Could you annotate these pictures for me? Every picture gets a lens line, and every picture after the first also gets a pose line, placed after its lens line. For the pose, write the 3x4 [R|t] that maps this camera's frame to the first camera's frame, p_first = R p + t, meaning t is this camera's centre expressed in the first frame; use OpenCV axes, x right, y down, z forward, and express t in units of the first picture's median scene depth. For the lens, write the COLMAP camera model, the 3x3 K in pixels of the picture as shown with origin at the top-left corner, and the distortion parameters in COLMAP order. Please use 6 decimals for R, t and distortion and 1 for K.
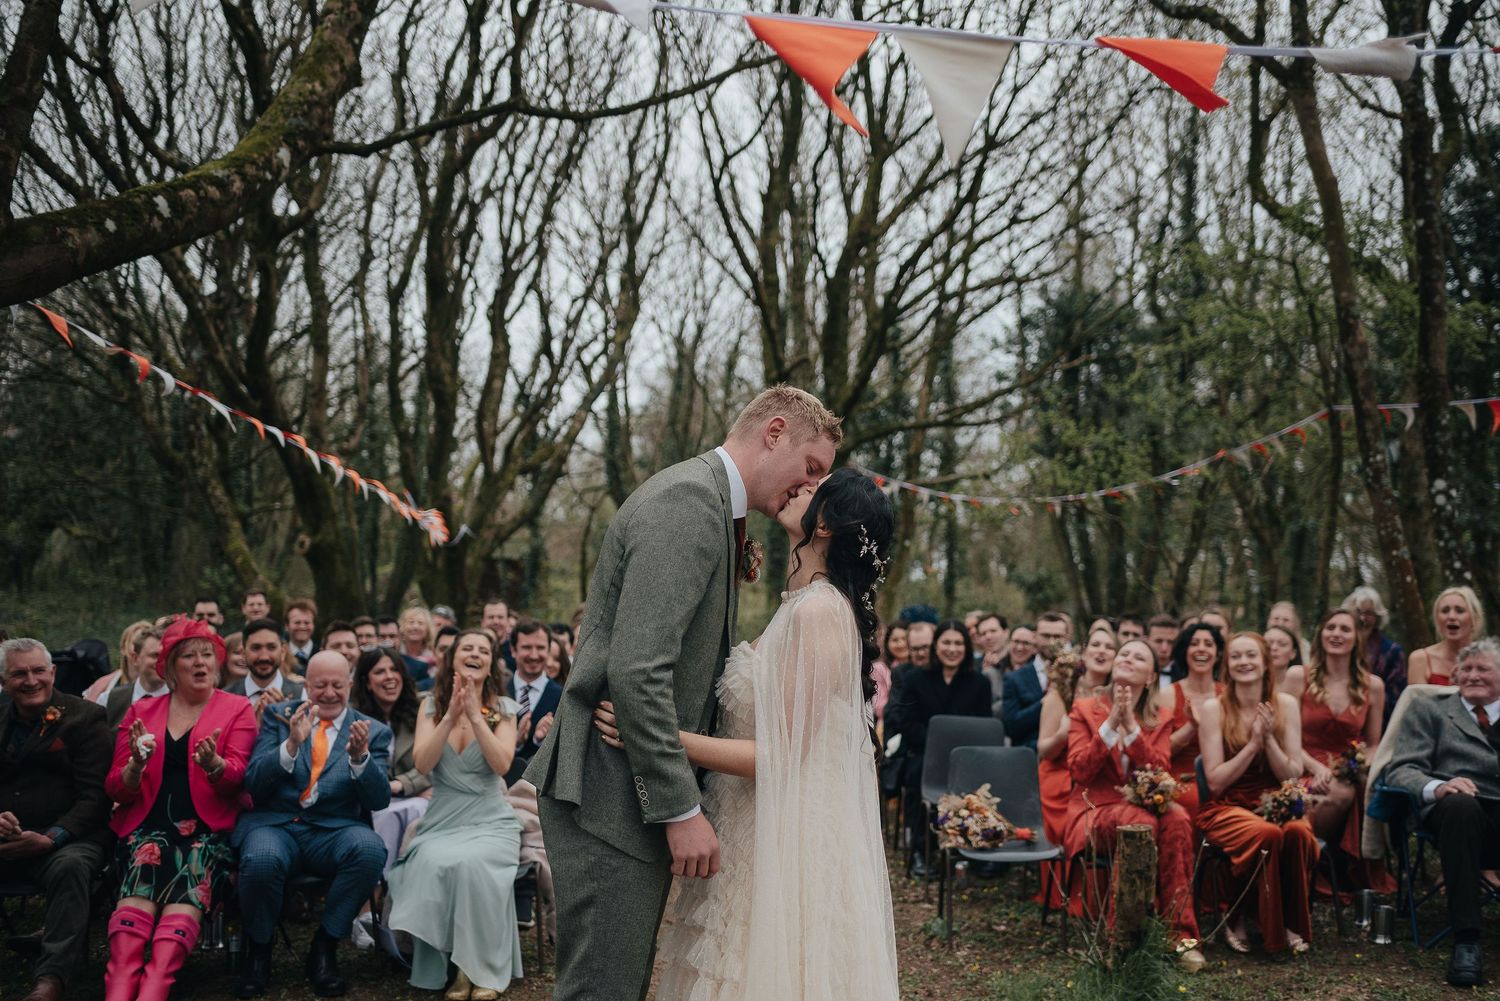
lens RADIAL K [[1801.5, 0, 749.5], [0, 1801.5, 361.1], [0, 0, 1]] dist [-0.155067, 0.315817]
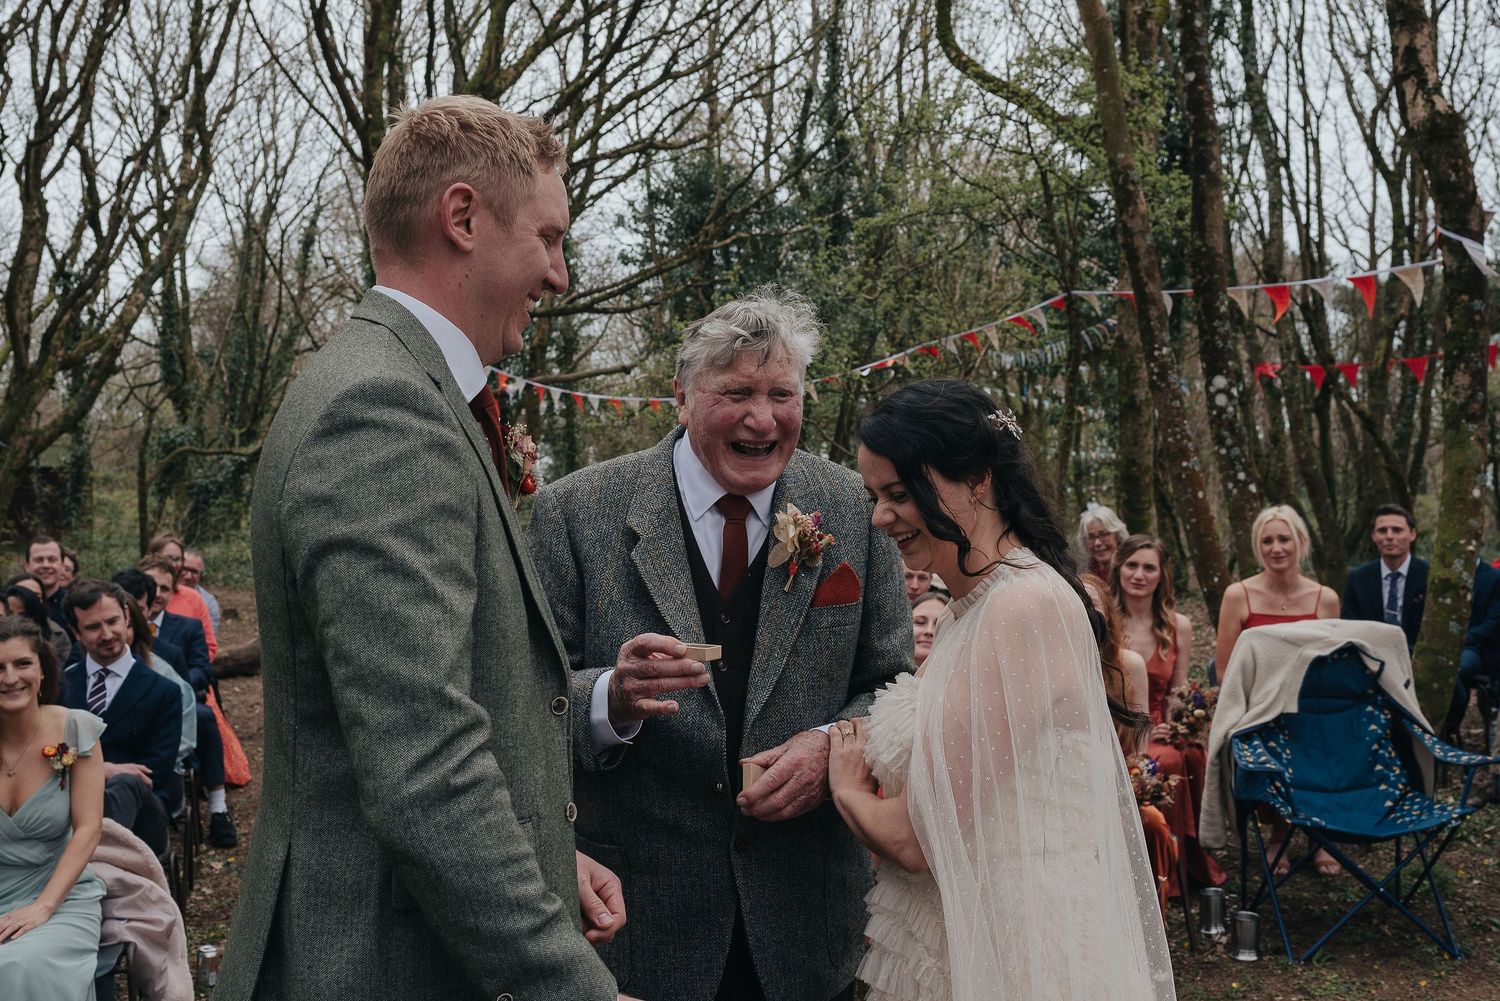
lens RADIAL K [[1801.5, 0, 749.5], [0, 1801.5, 361.1], [0, 0, 1]] dist [-0.155067, 0.315817]
pose [[0.967909, -0.000010, 0.251301, -0.024343], [-0.014942, 0.998229, 0.057589, 0.007274], [-0.250856, -0.059496, 0.966194, 0.123575]]
